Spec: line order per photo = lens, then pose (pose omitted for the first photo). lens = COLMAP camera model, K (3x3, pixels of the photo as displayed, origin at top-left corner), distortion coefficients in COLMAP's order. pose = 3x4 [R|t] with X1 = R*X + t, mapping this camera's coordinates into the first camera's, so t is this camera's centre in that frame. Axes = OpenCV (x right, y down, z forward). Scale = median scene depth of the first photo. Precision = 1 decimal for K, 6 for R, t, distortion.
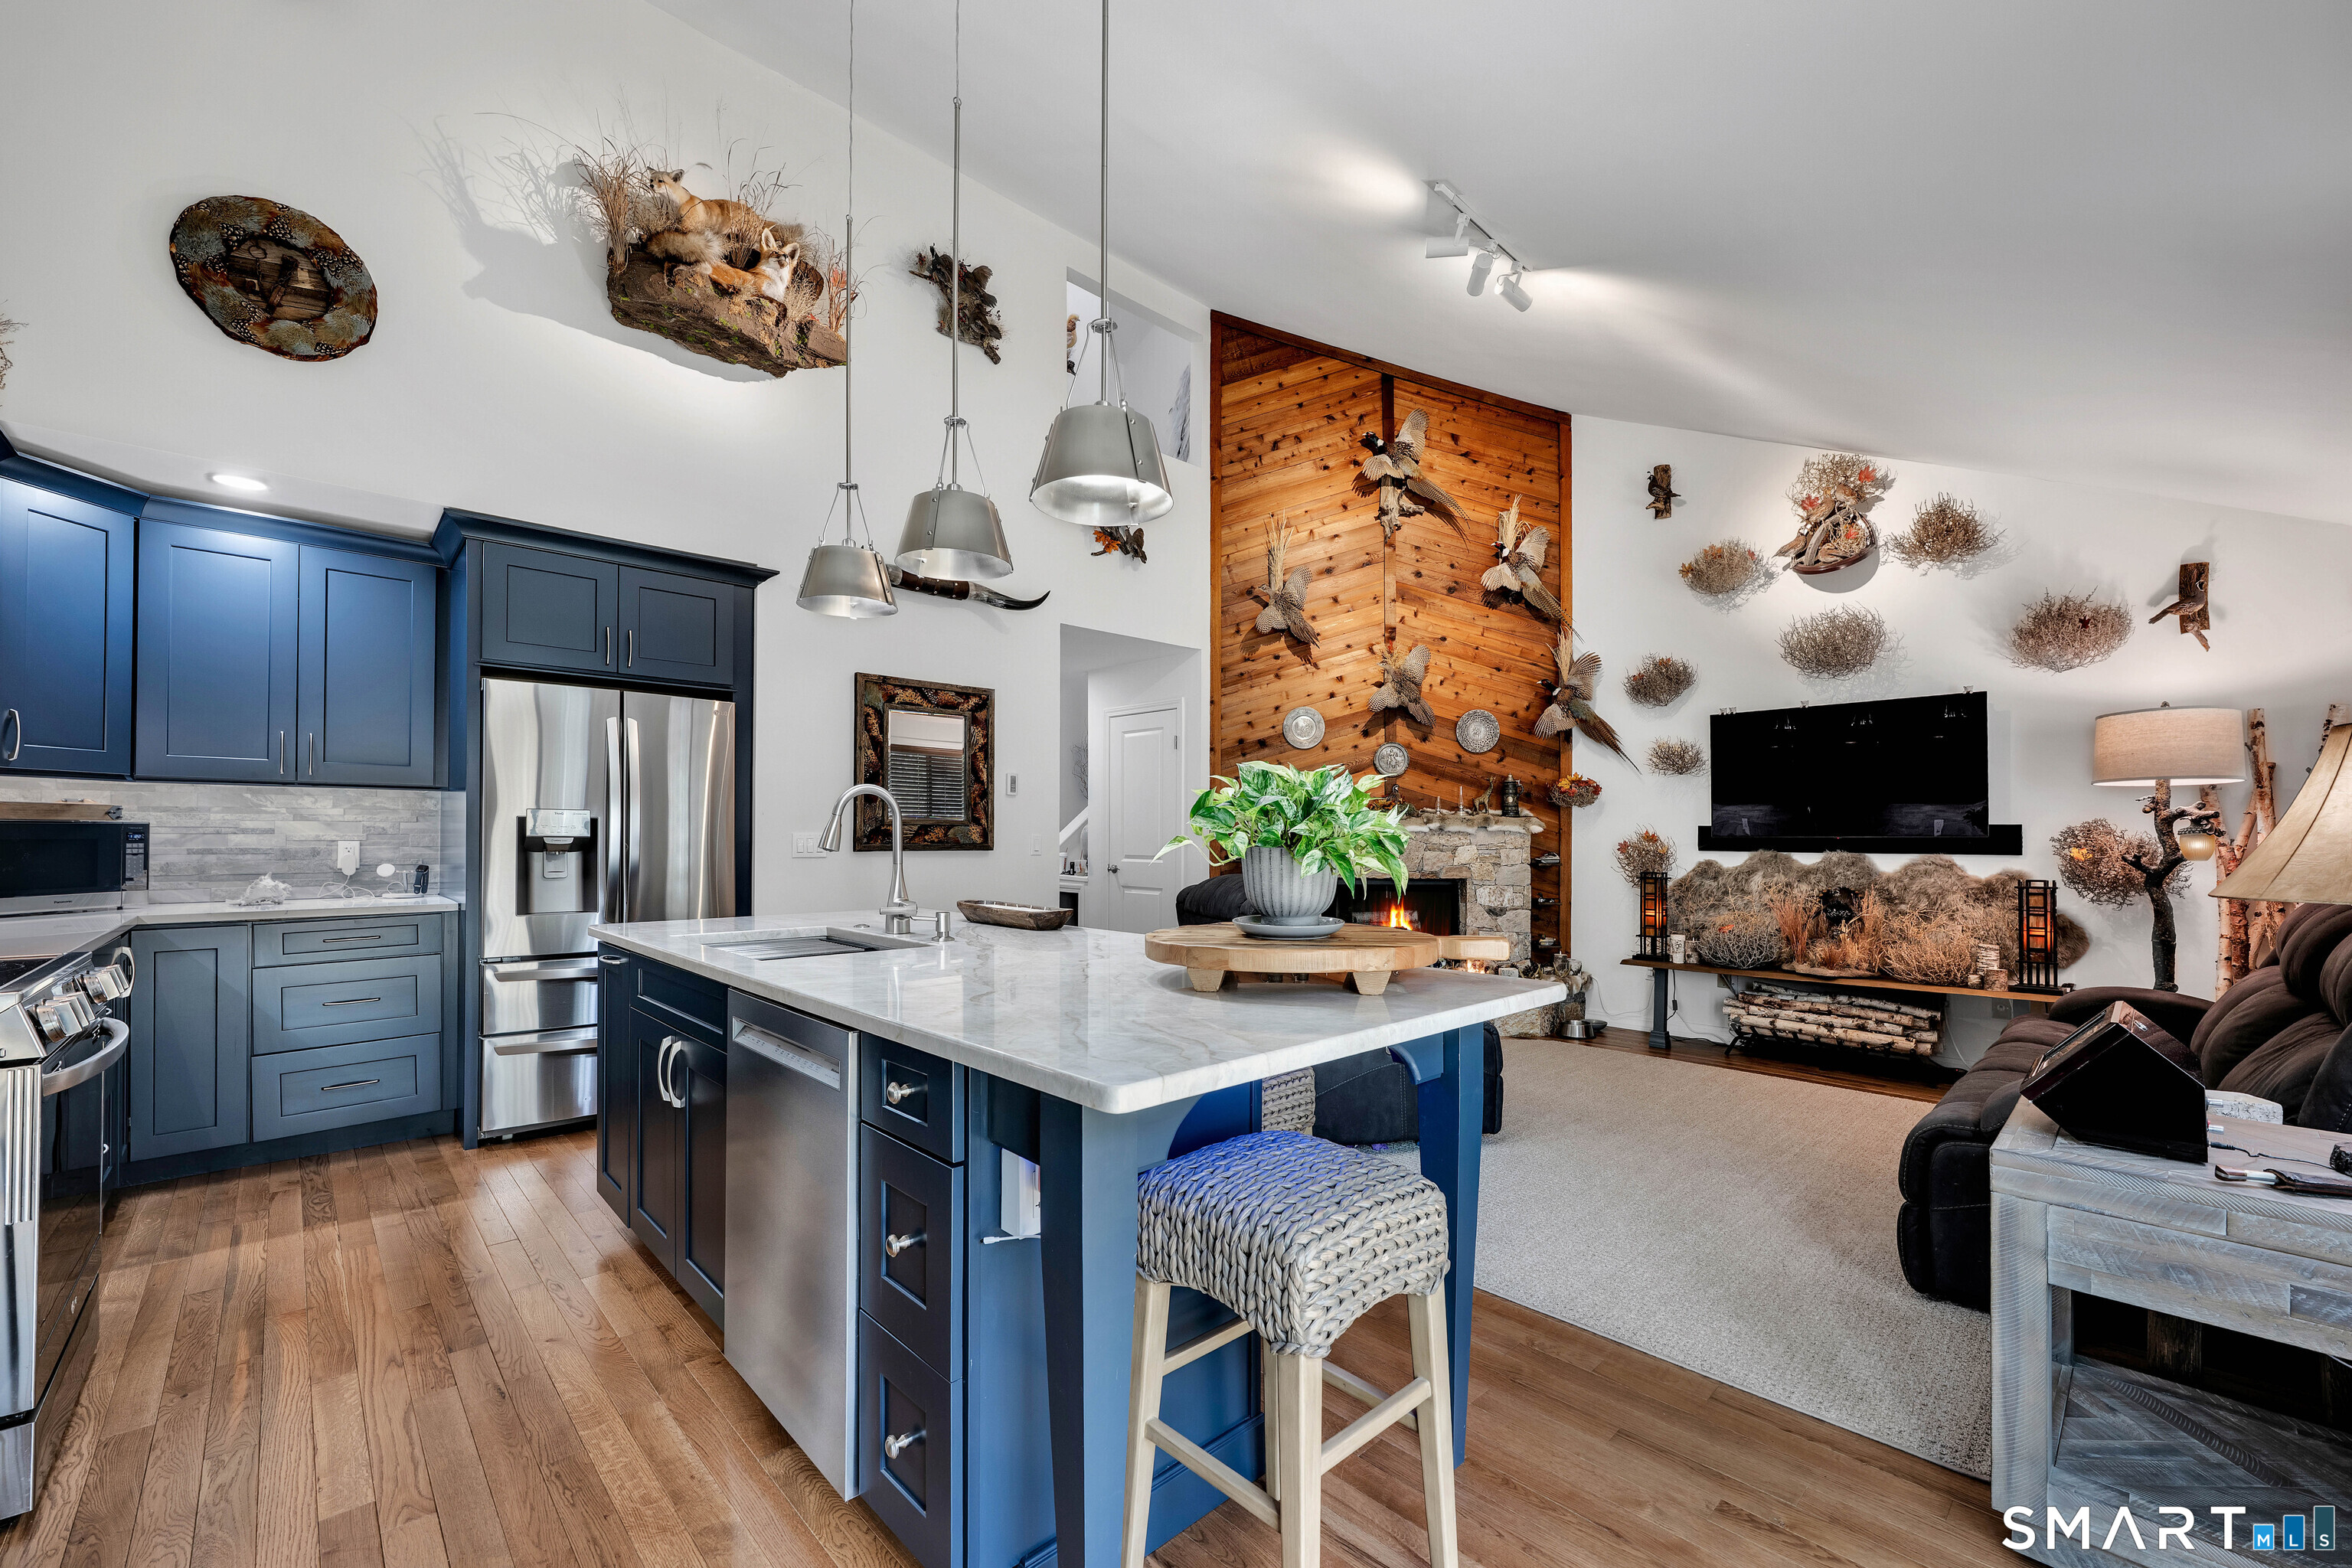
lens RADIAL K [[936.5, 0, 1192.4], [0, 936.5, 850.6], [0, 0, 1]] dist [-0.004093, 0.000196]
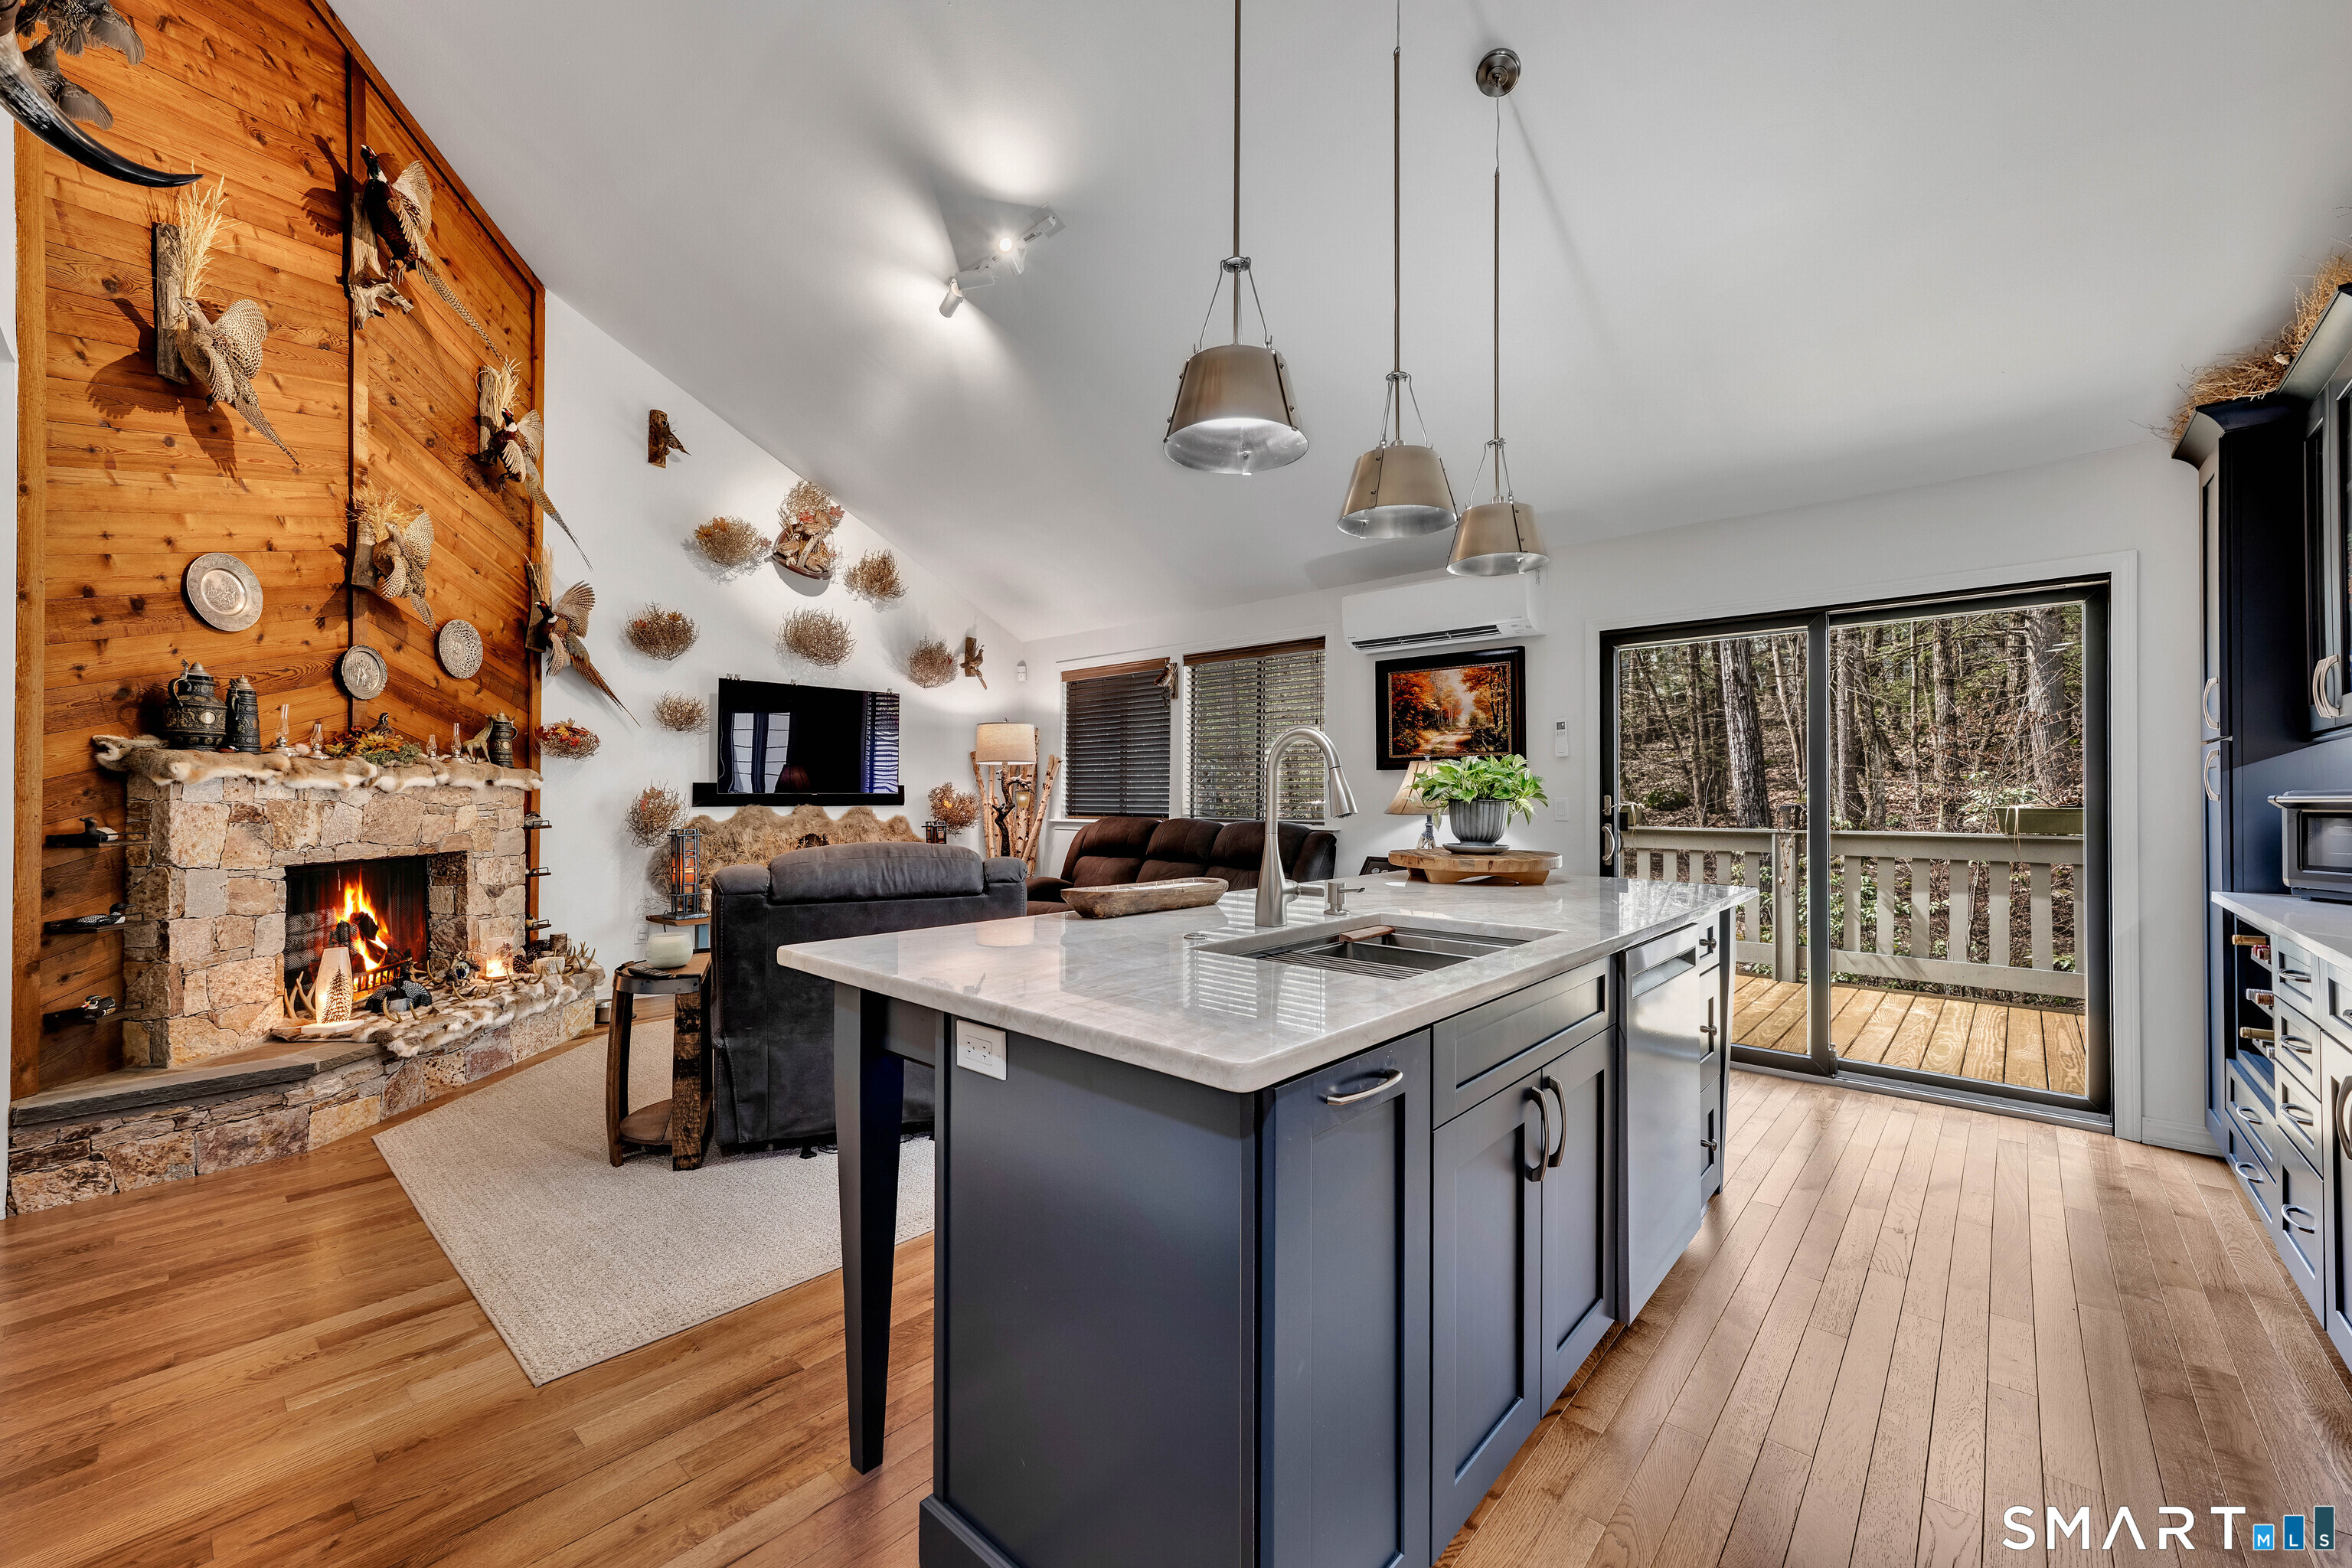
lens RADIAL K [[936.5, 0, 1175.3], [0, 936.5, 795.7], [0, 0, 1]] dist [-0.004093, 0.000196]
pose [[-0.061937, -0.002768, 0.998076, -0.587776], [0.011151, 0.999932, 0.003465, -0.011216], [-0.998018, 0.011344, -0.061902, 0.615561]]
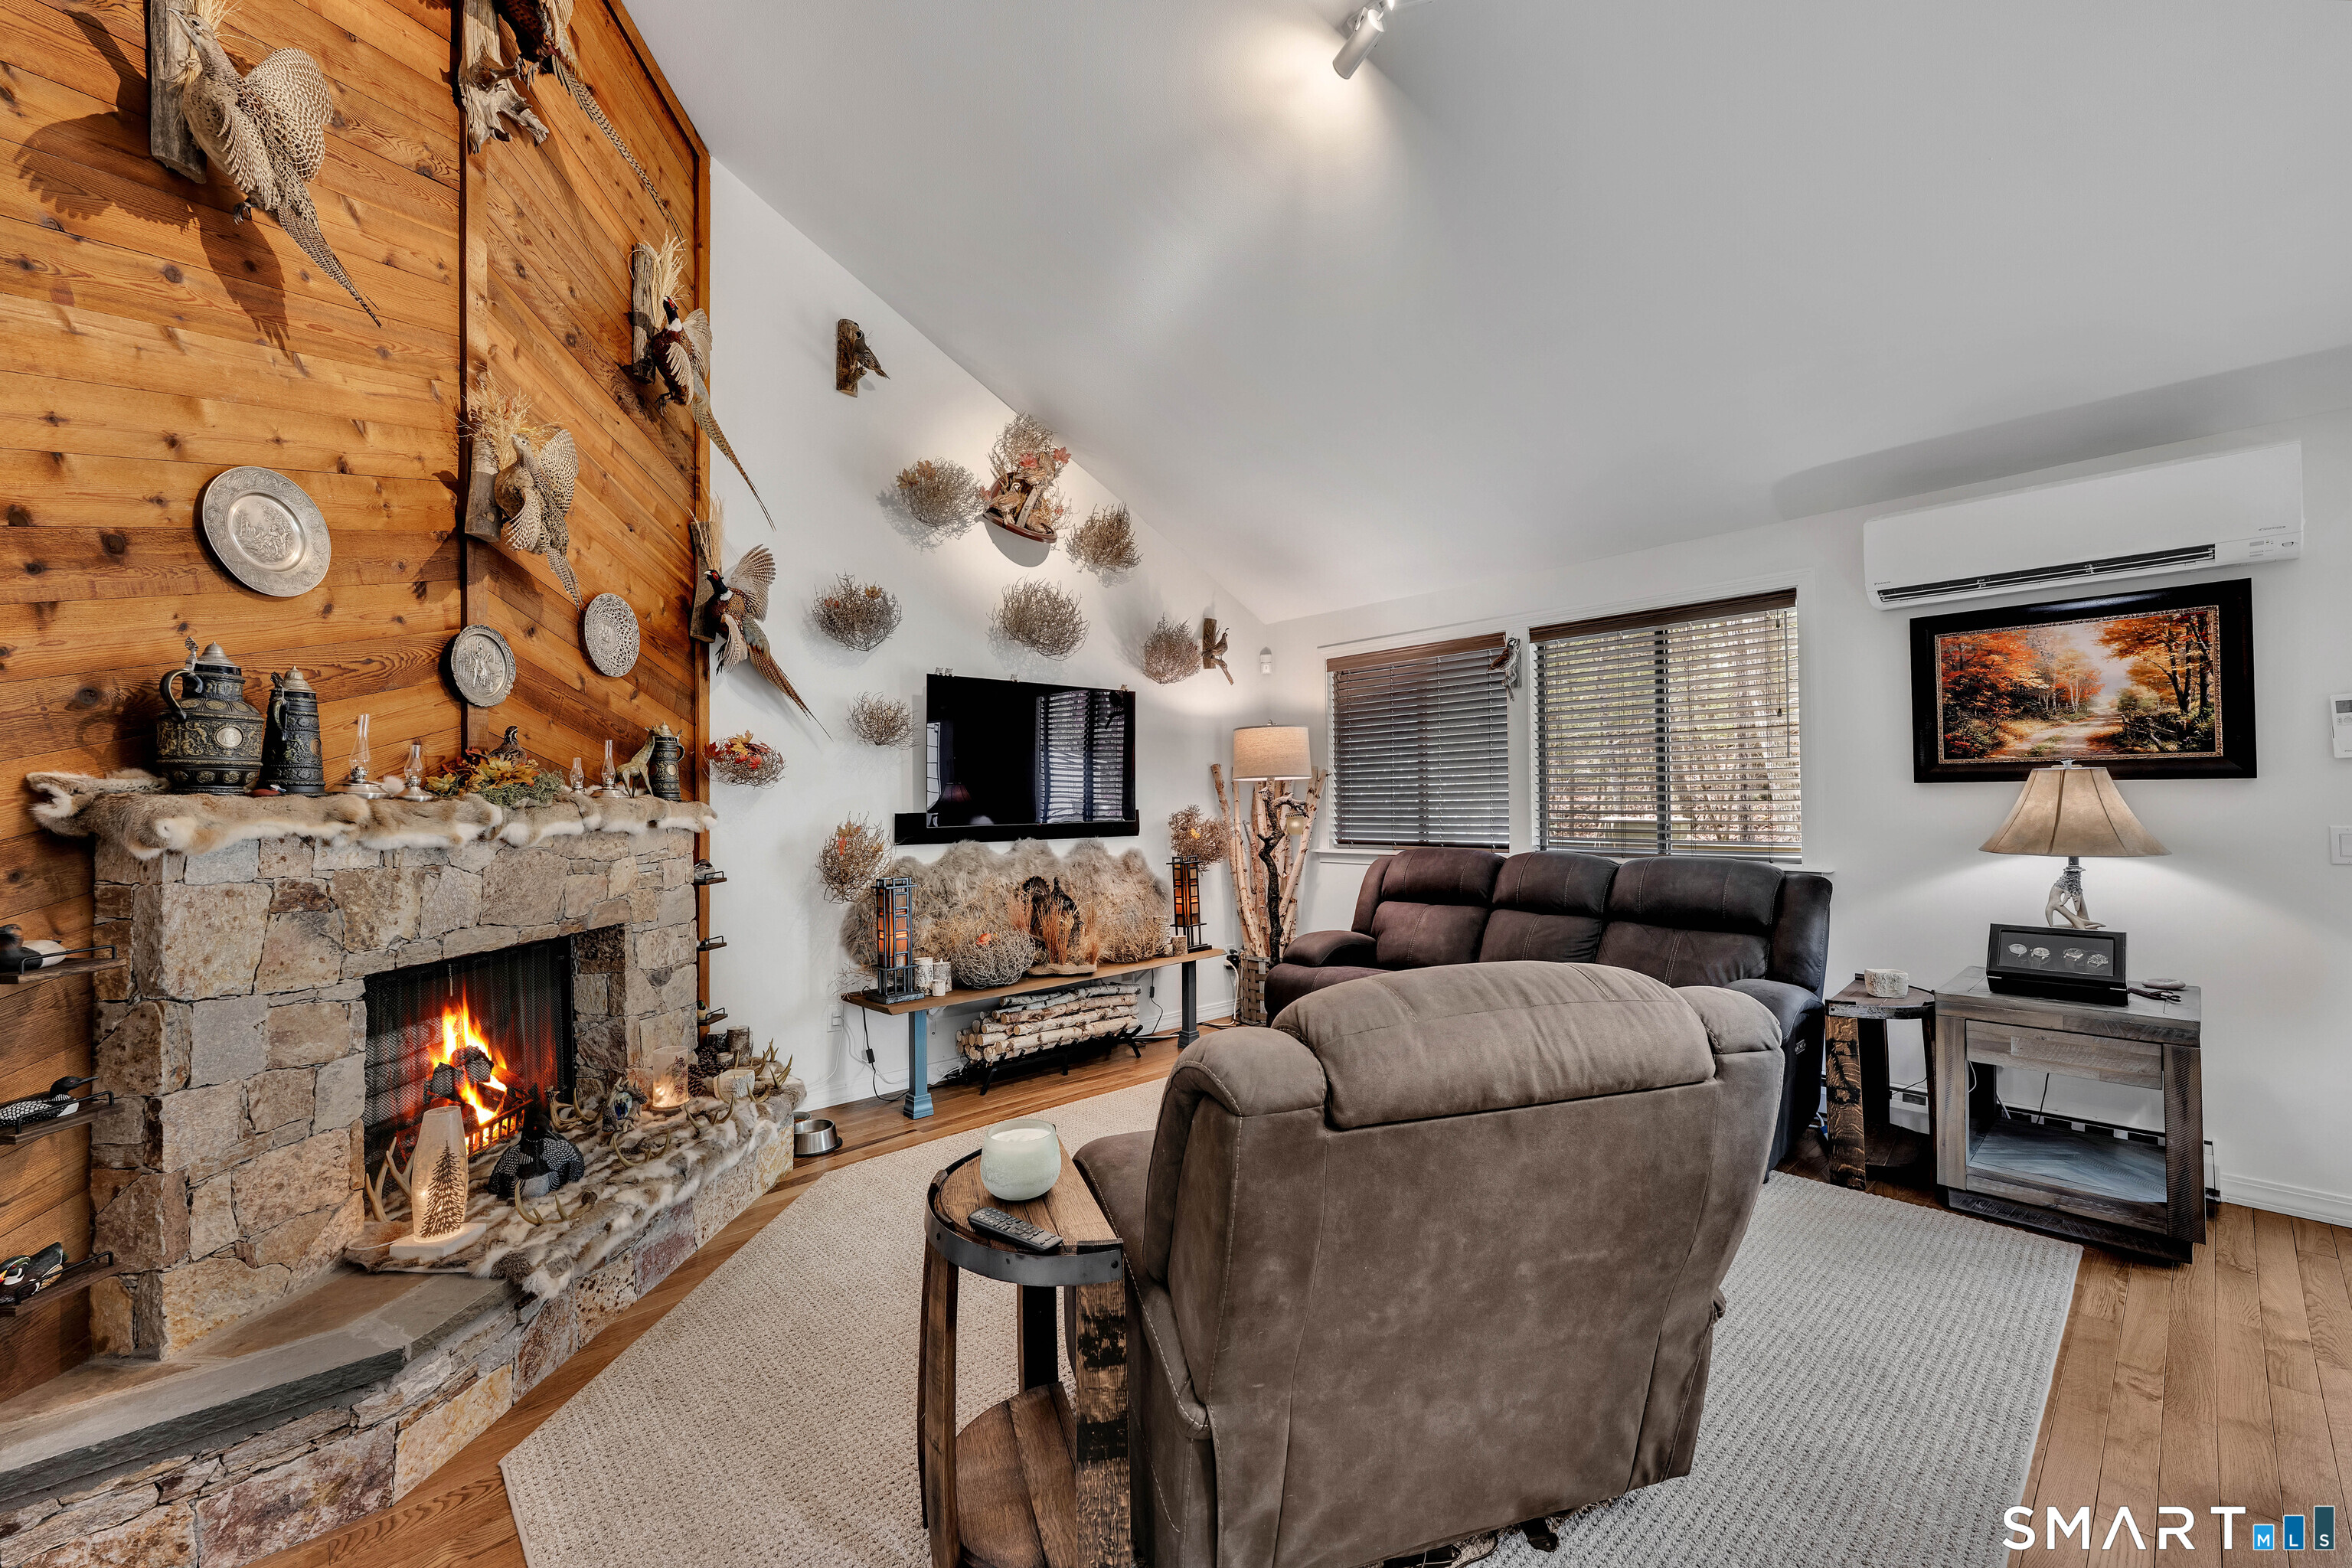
lens RADIAL K [[936.5, 0, 1161.7], [0, 936.5, 791.8], [0, 0, 1]] dist [-0.004093, 0.000196]
pose [[0.032664, 0.008003, 0.999434, -0.256267], [0.025904, 0.999625, -0.008851, -0.036208], [-0.999131, 0.026178, 0.032444, 0.863900]]
